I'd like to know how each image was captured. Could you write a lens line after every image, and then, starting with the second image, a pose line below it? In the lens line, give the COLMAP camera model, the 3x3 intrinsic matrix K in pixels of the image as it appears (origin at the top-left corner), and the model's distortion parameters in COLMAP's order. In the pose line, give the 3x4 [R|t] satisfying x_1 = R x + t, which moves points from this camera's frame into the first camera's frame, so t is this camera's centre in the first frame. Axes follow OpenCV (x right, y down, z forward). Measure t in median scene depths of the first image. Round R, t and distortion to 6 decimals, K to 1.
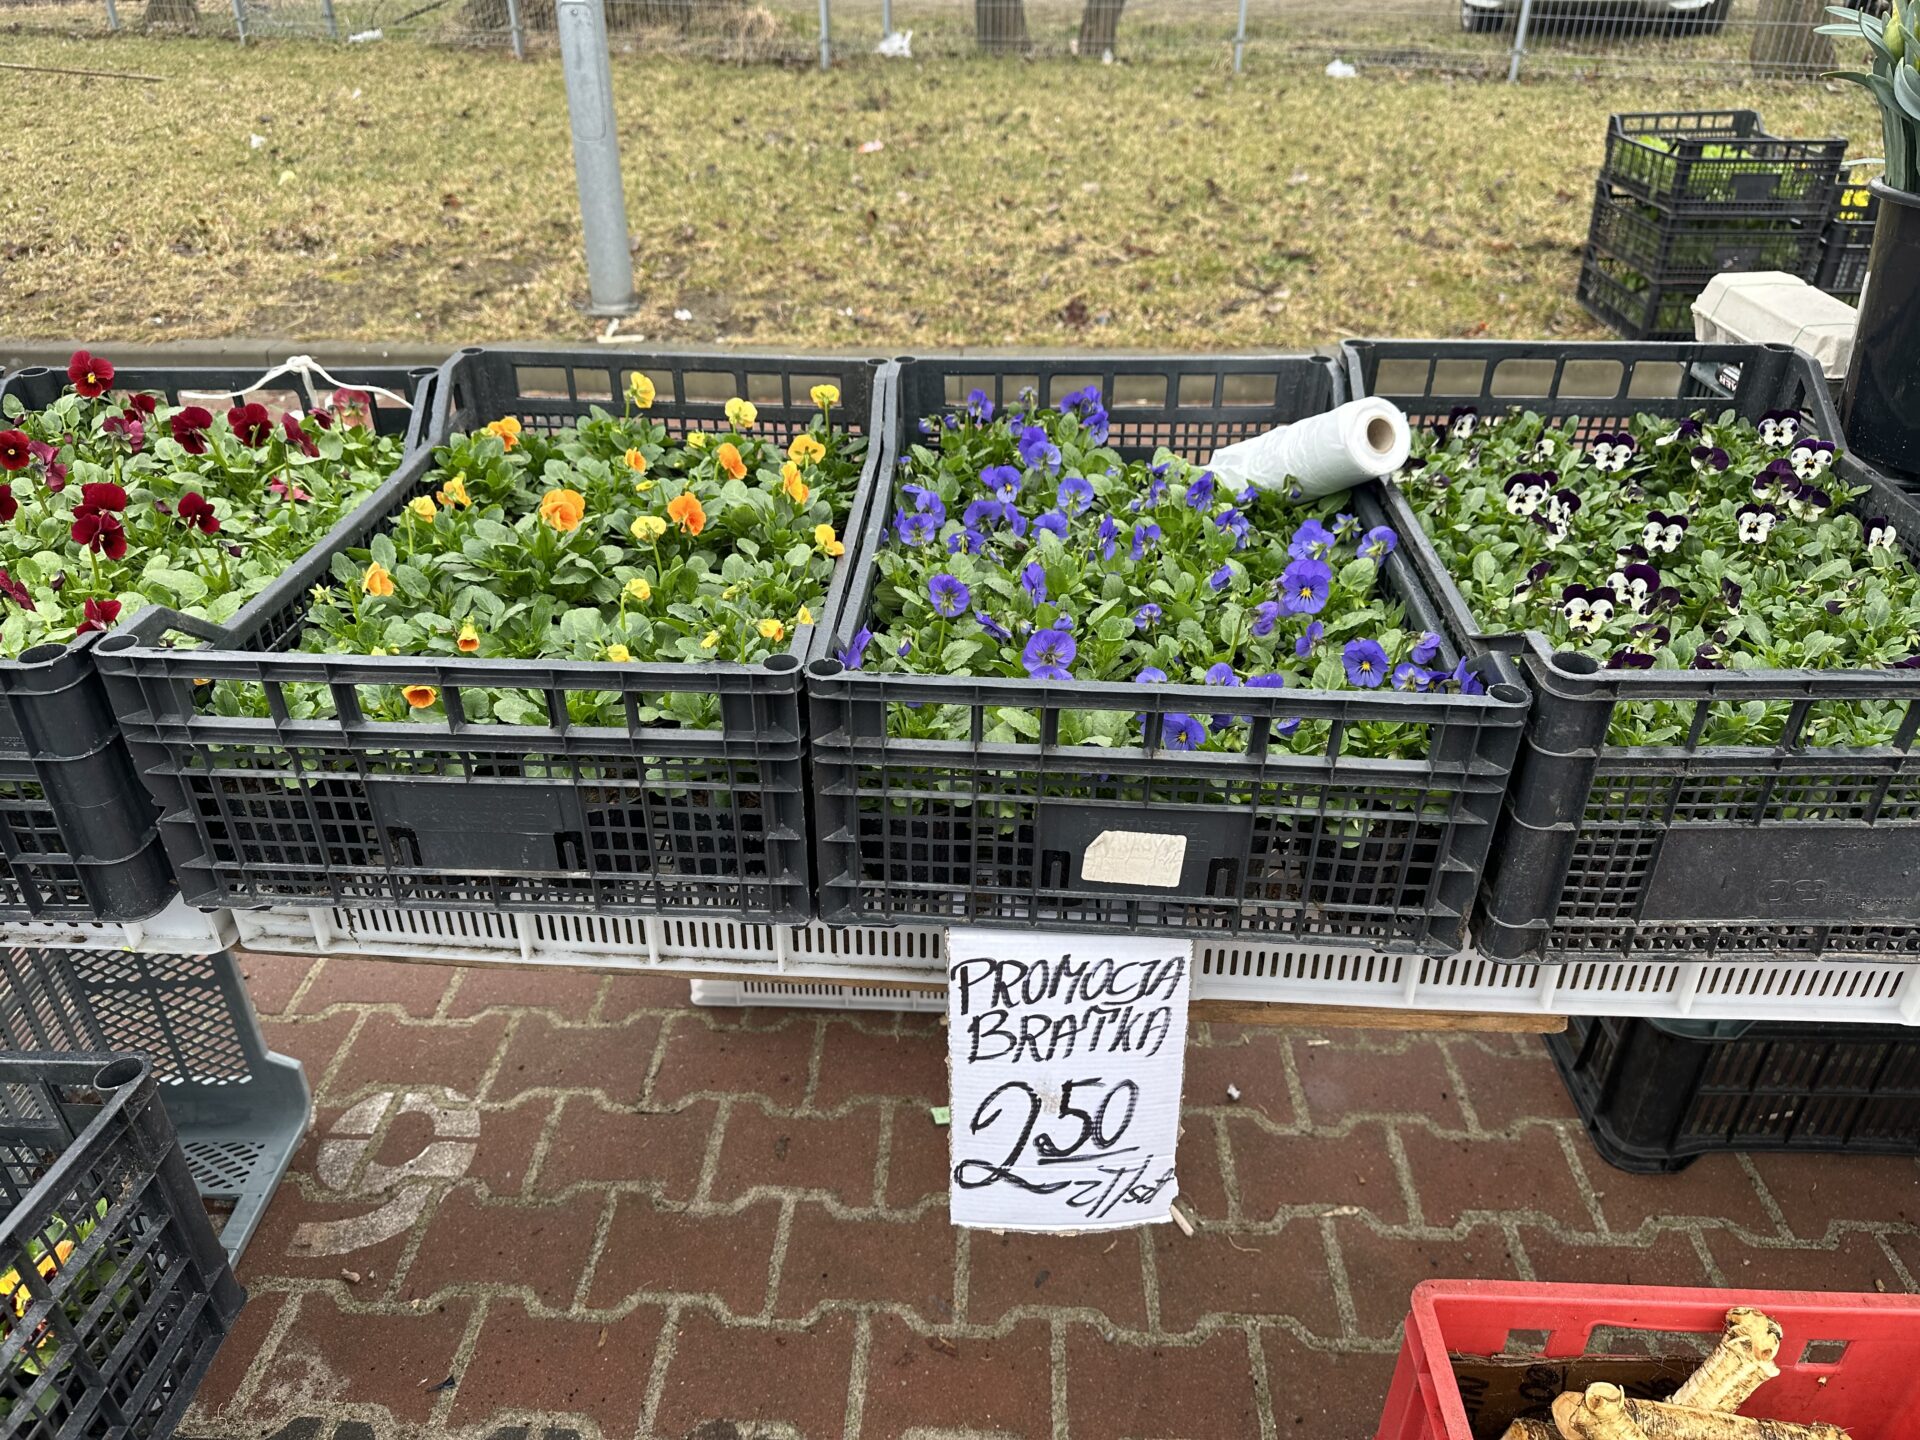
lens RADIAL K [[1369.3, 0, 957.1], [0, 1369.3, 728.6], [0, 0, 1]] dist [0.012349, -0.020911]
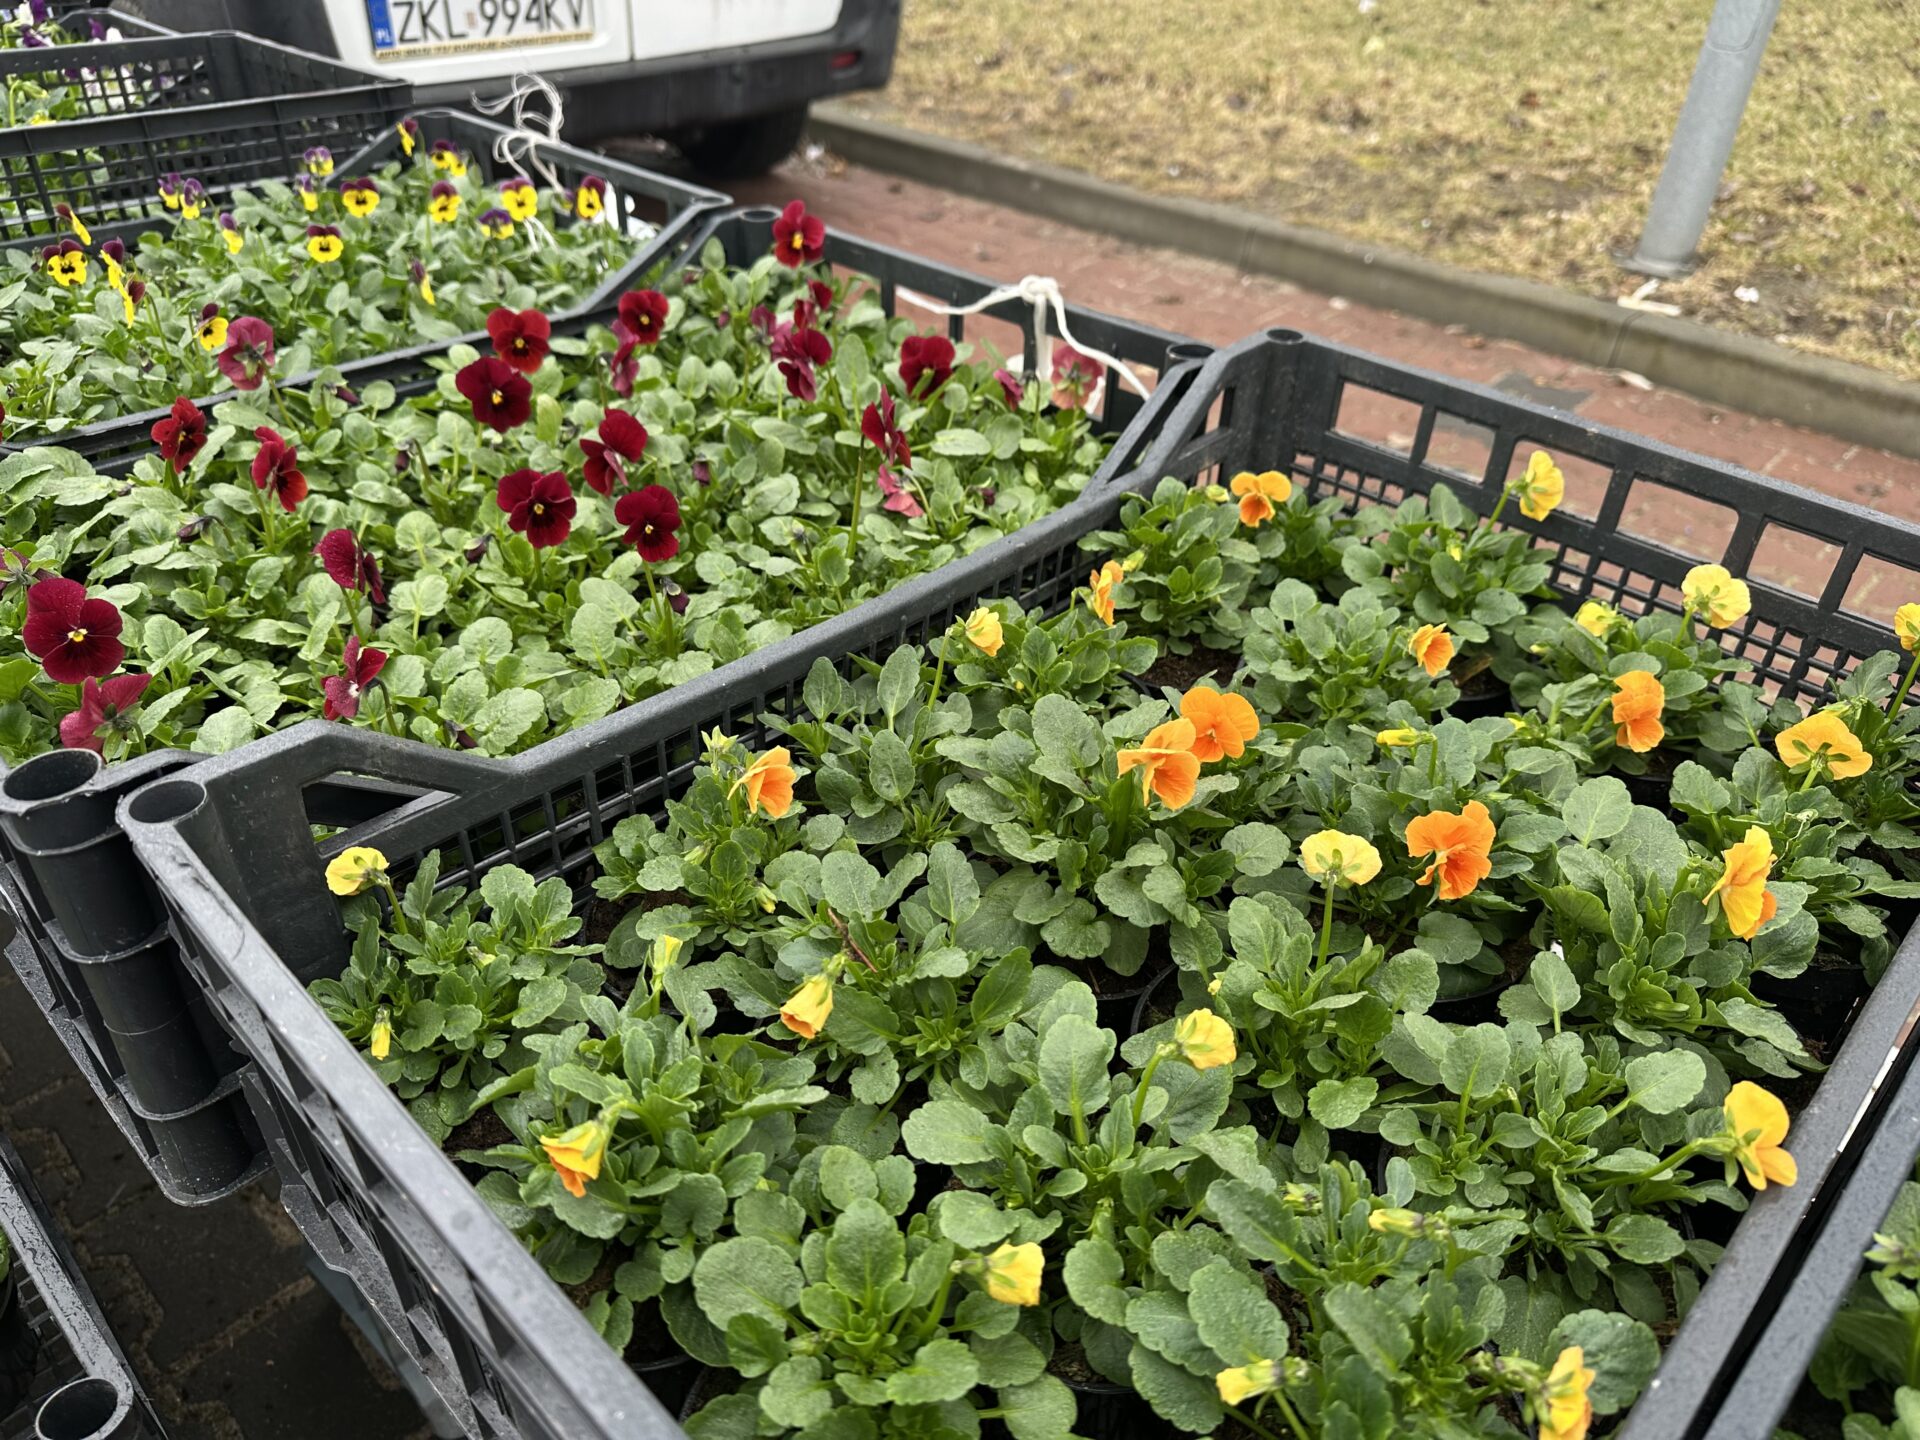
lens RADIAL K [[1380.9, 0, 1004.9], [0, 1380.9, 709.4], [0, 0, 1]] dist [0.011662, -0.004088]
pose [[0.761454, 0.391260, -0.516819, -0.076738], [-0.366995, 0.917417, 0.153823, -0.171849], [0.534324, 0.072541, 0.842162, 0.441401]]
